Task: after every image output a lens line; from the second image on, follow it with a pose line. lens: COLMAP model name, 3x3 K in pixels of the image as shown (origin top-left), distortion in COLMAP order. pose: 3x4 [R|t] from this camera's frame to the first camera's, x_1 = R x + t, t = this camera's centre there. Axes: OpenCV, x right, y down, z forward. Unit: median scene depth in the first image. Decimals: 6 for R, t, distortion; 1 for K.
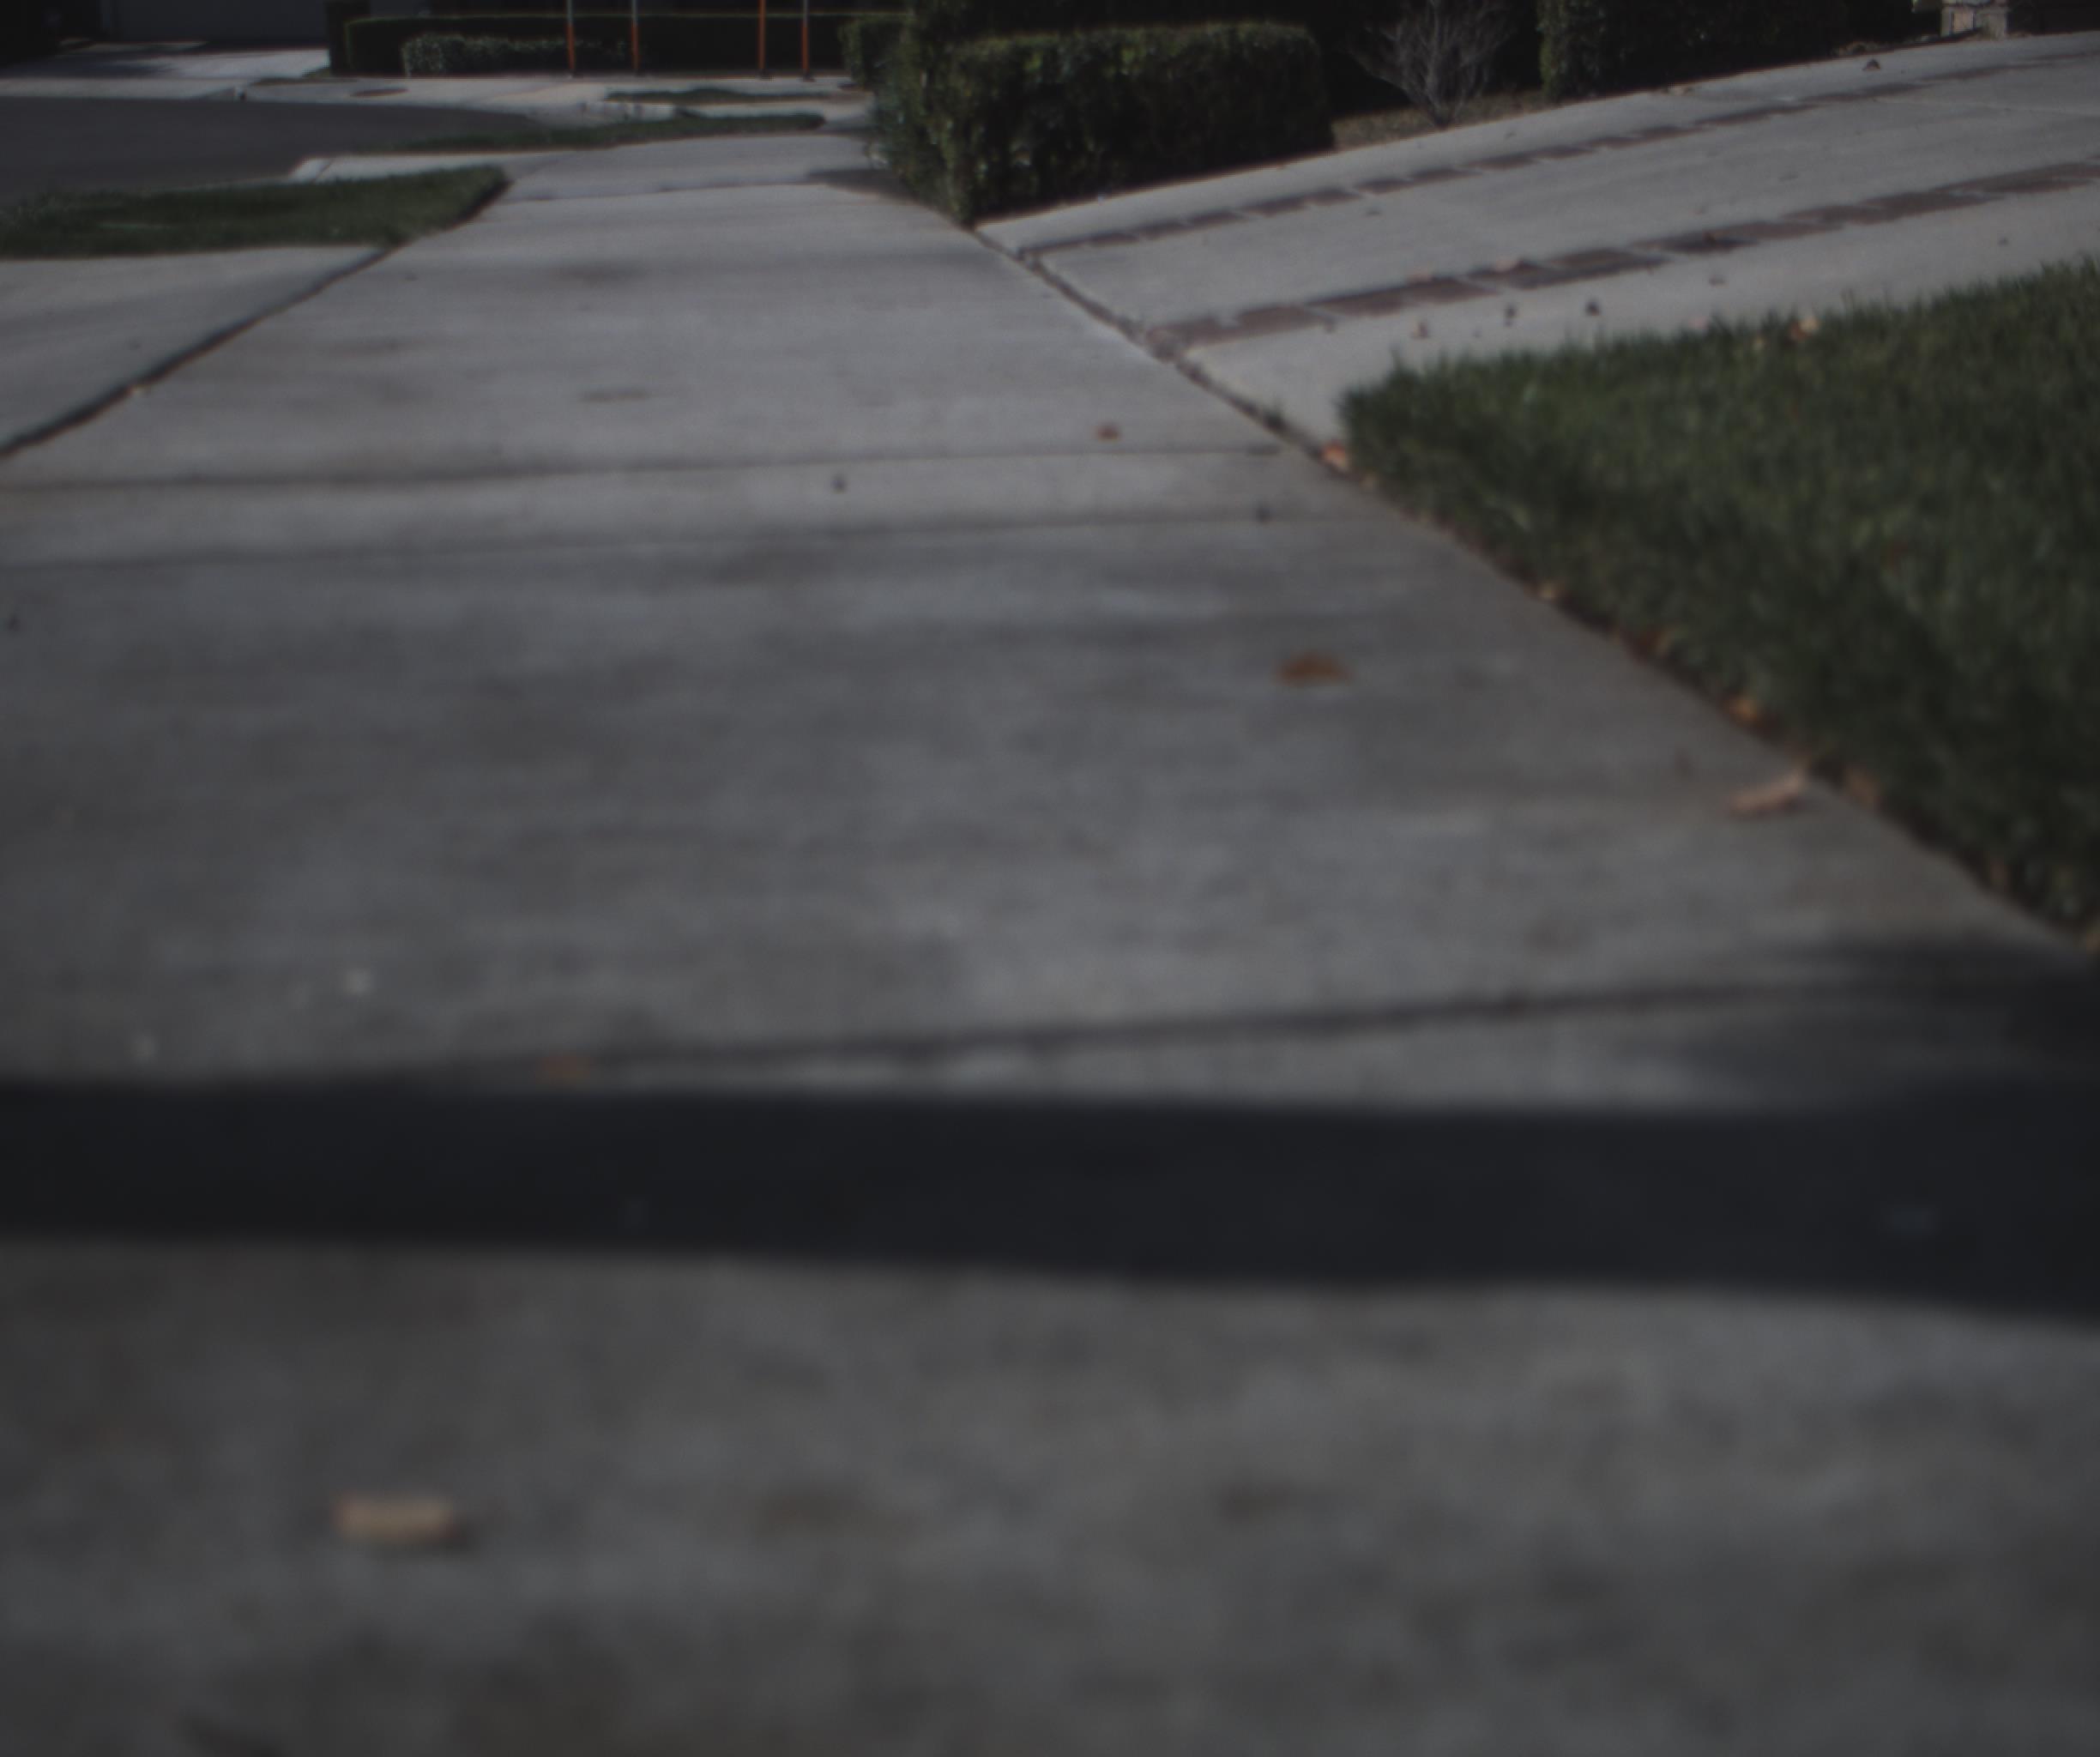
lens RADIAL K [[3821.3, 0, 1050.0], [0, 3821.3, 878.5], [0, 0, 1]] dist [-0.184144, 0.781317]
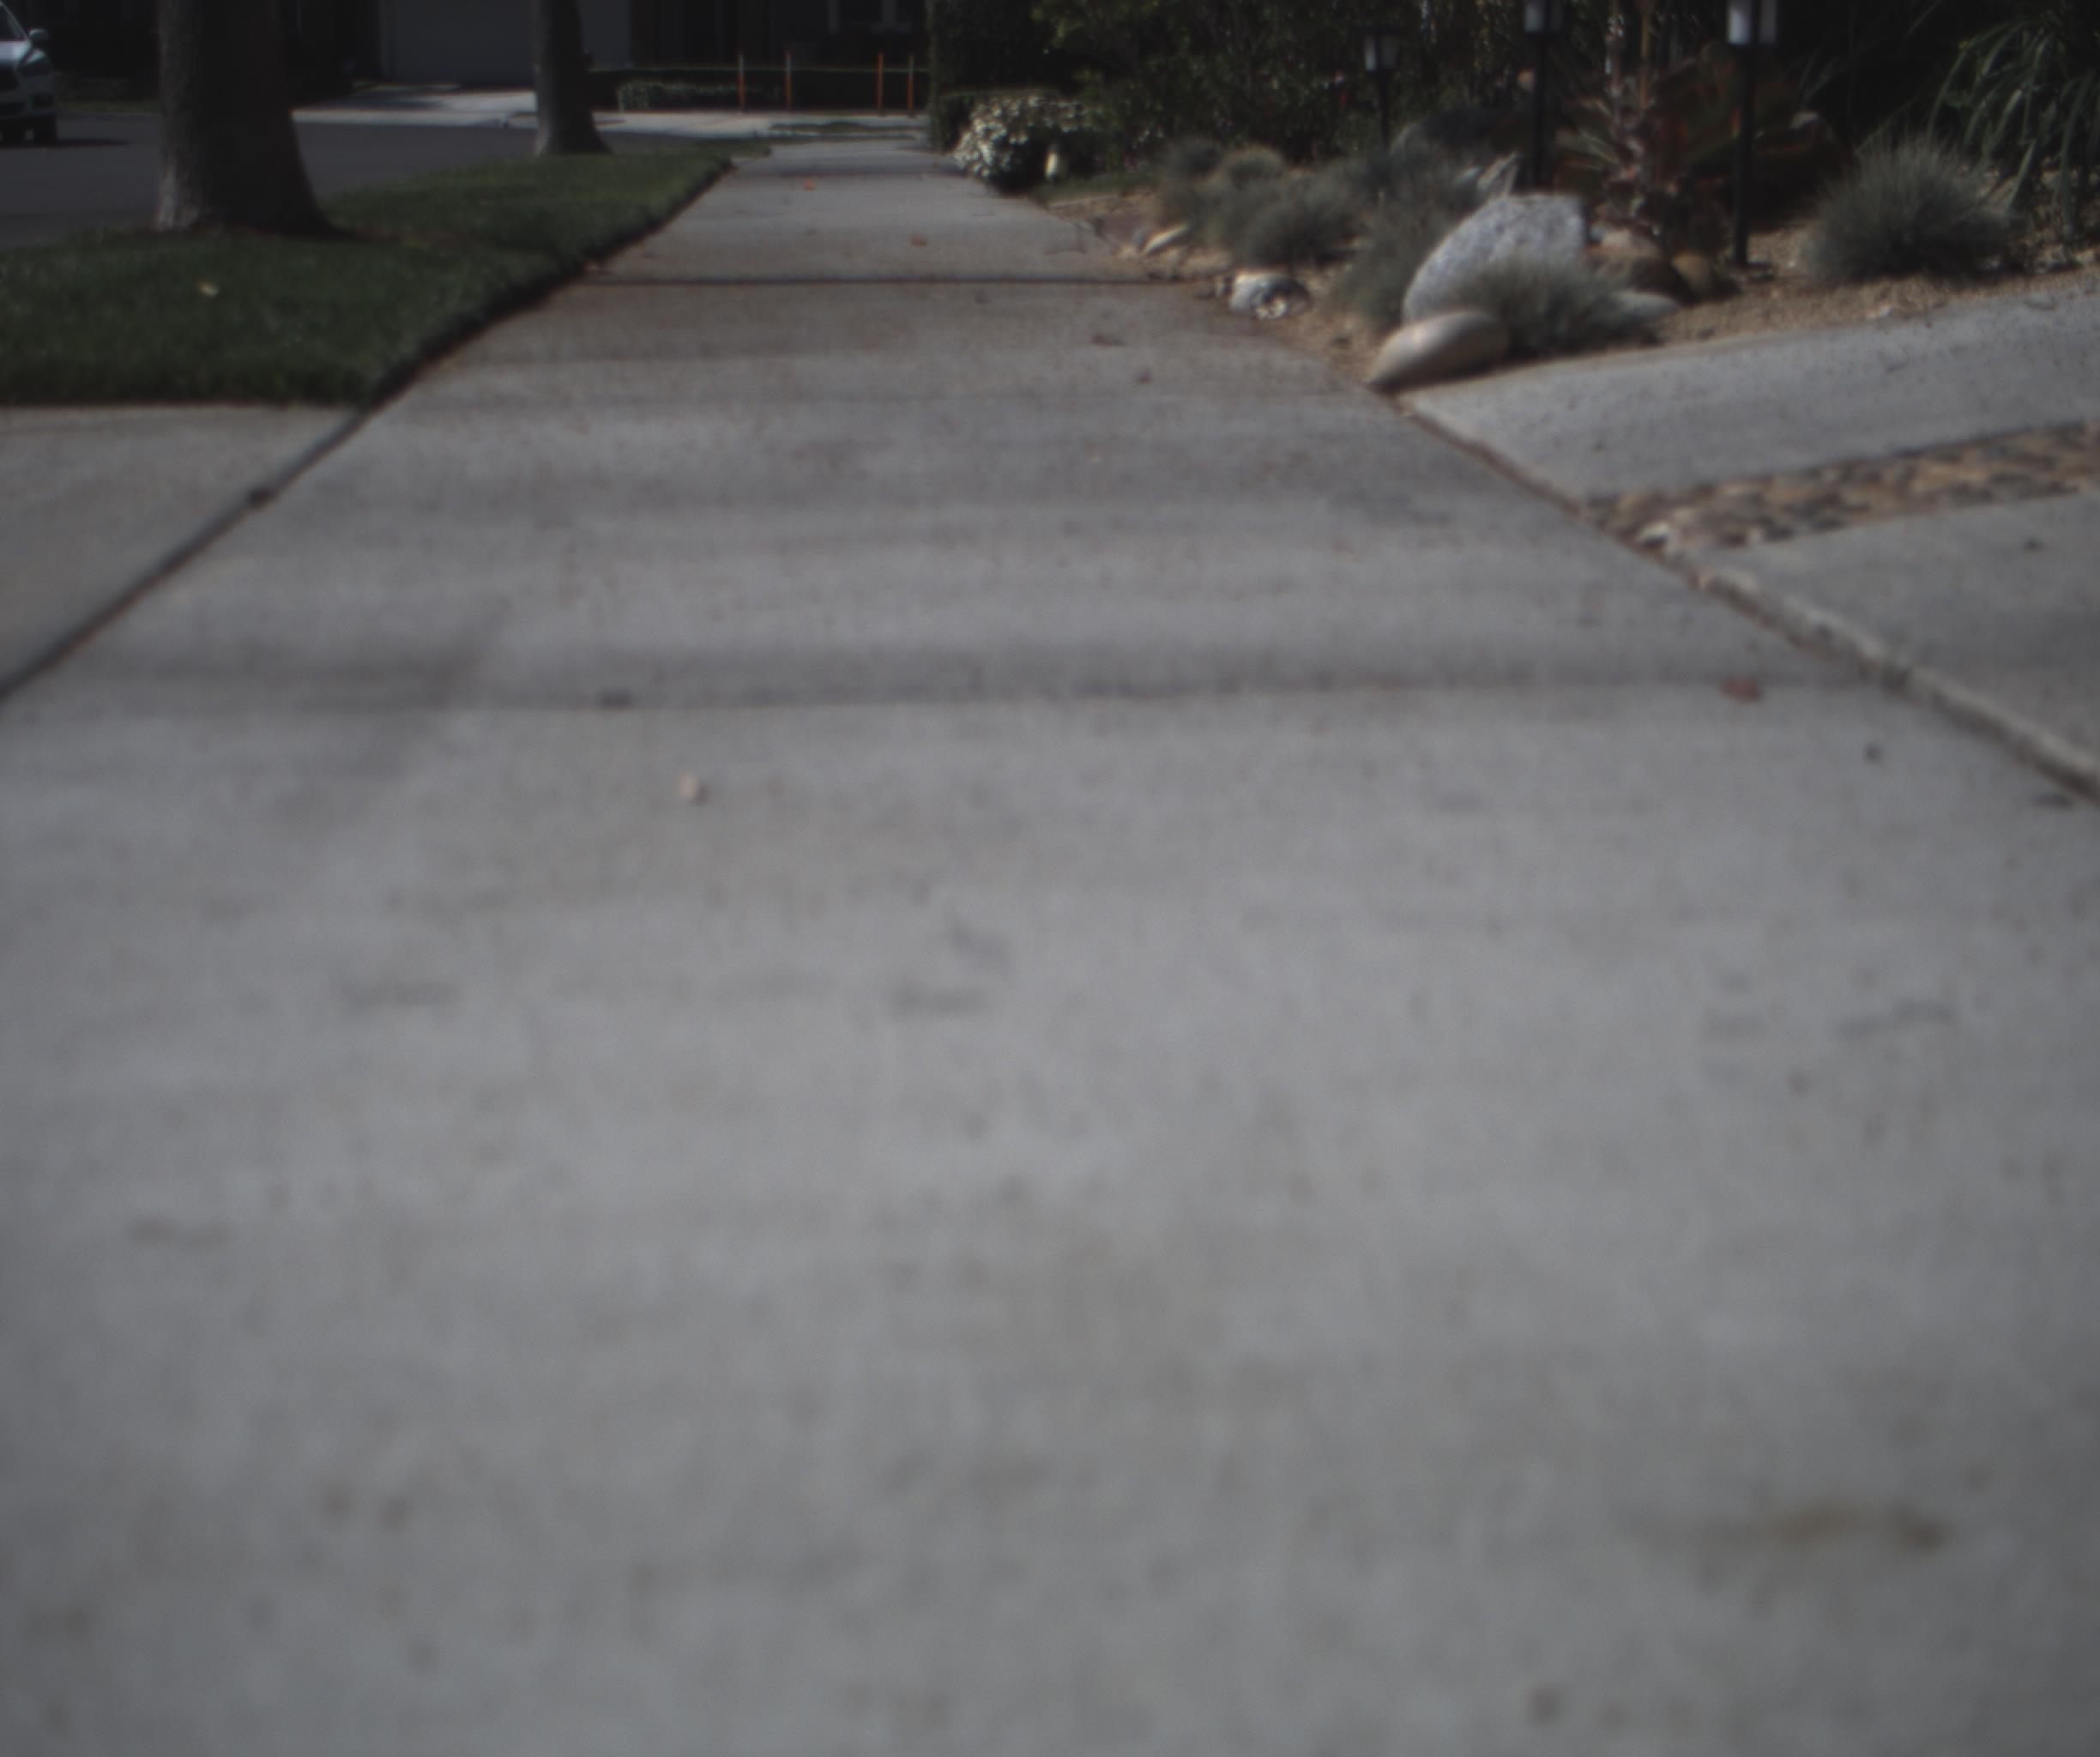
lens RADIAL K [[3821.3, 0, 1050.0], [0, 3821.3, 878.5], [0, 0, 1]] dist [-0.184144, 0.781317]
pose [[0.999462, 0.017319, -0.027847, 0.032606], [-0.017660, 0.999772, -0.012041, 0.091294], [0.027632, 0.012526, 0.999540, -0.418077]]
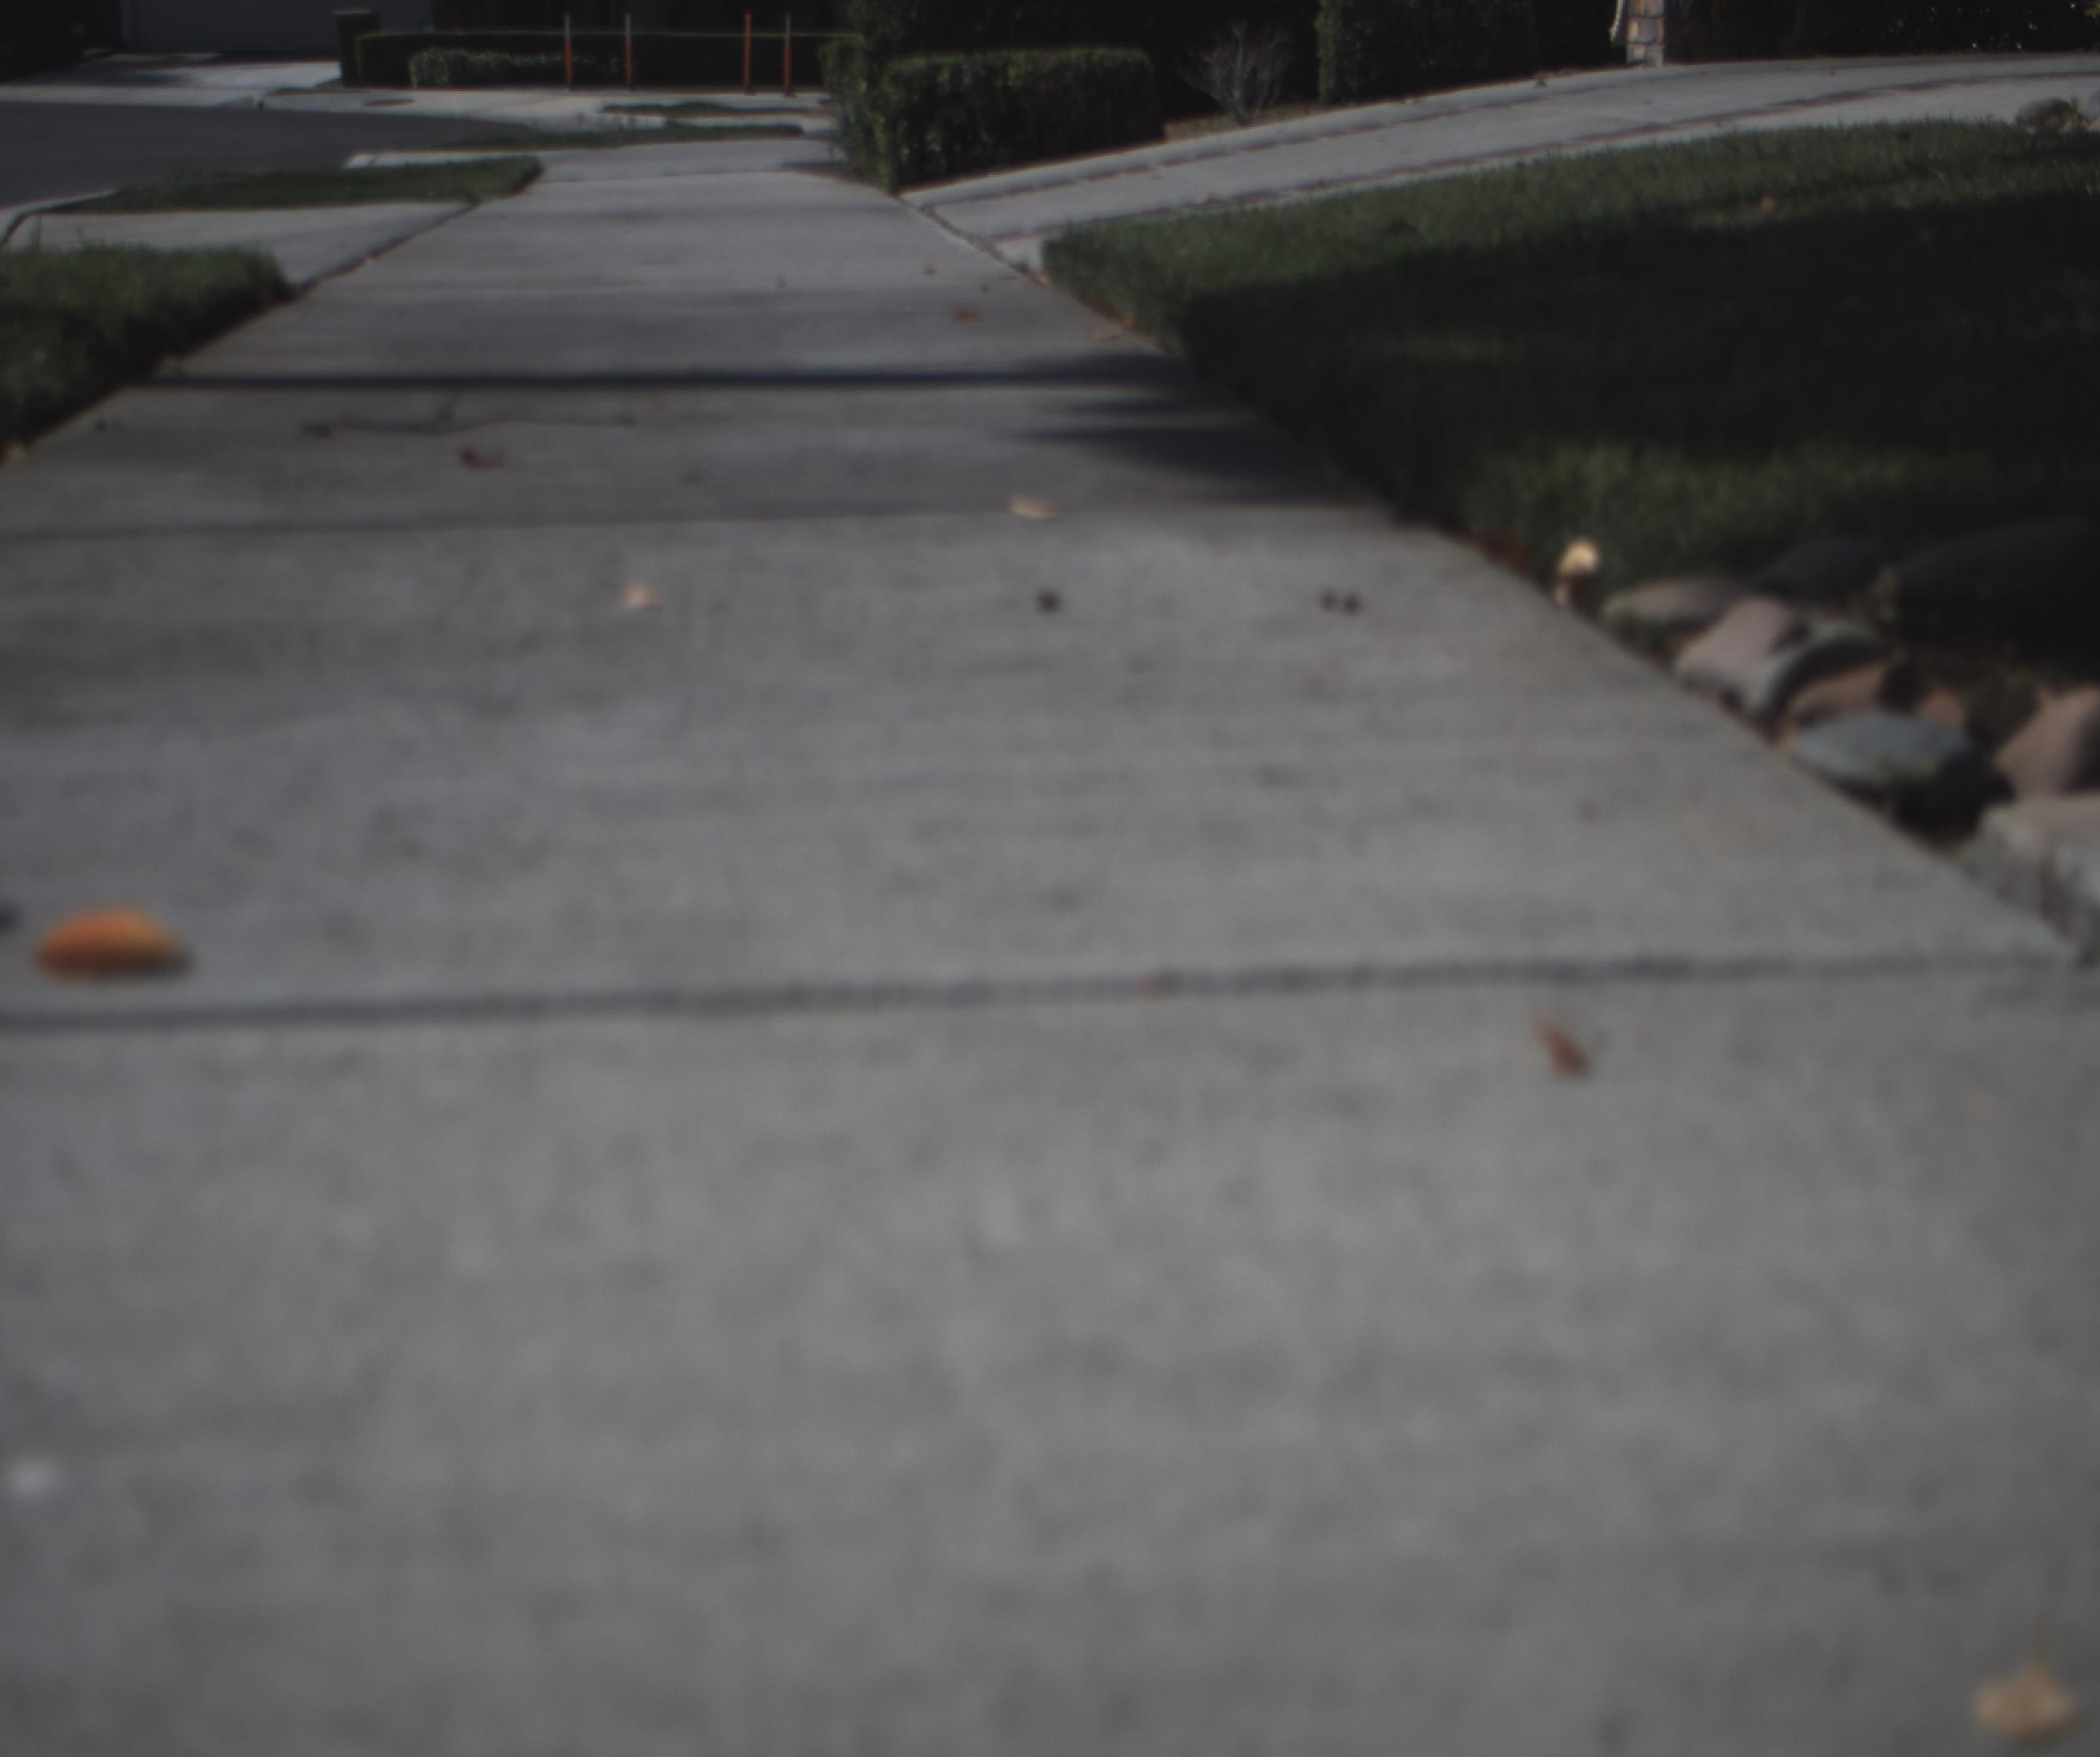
lens RADIAL K [[3821.3, 0, 1050.0], [0, 3821.3, 878.5], [0, 0, 1]] dist [-0.184144, 0.781317]
pose [[0.999916, 0.011288, 0.006303, 0.005901], [-0.011253, 0.999921, -0.005674, 0.016954], [-0.006367, 0.005603, 0.999964, -0.076155]]
